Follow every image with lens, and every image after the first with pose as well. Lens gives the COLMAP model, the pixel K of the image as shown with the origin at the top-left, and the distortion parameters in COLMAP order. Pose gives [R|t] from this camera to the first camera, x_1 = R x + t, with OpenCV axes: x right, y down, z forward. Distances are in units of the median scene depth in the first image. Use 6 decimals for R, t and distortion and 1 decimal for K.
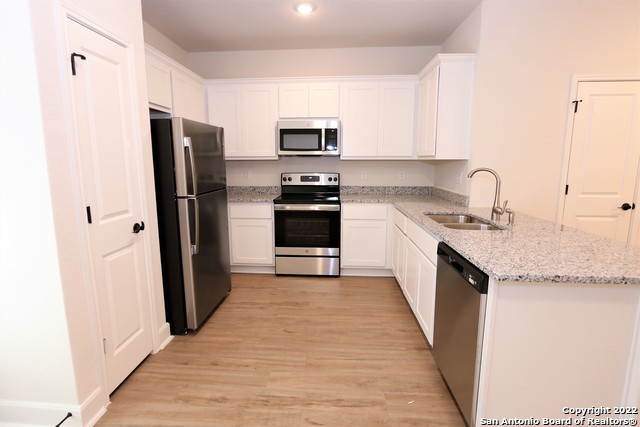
lens RADIAL K [[317.6, 0, 315.8], [0, 317.6, 210.0], [0, 0, 1]] dist [-0.013227, -0.000205]
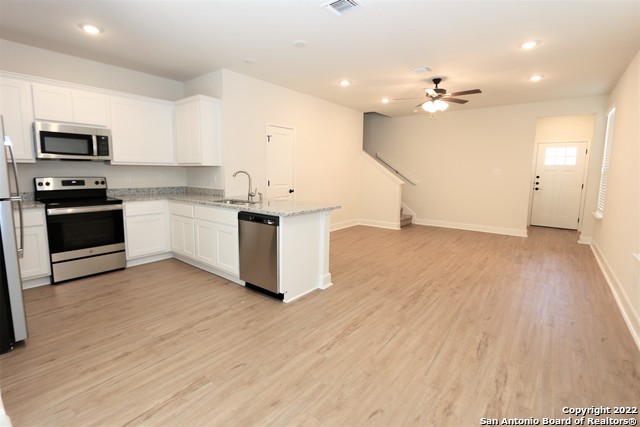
lens RADIAL K [[292.9, 0, 305.9], [0, 292.9, 207.2], [0, 0, 1]] dist [-0.013685, 0.000394]
pose [[0.587570, -0.090988, 0.804042, -0.442255], [0.112396, 0.993203, 0.030258, 0.043673], [-0.801330, 0.072592, 0.593803, -0.167863]]
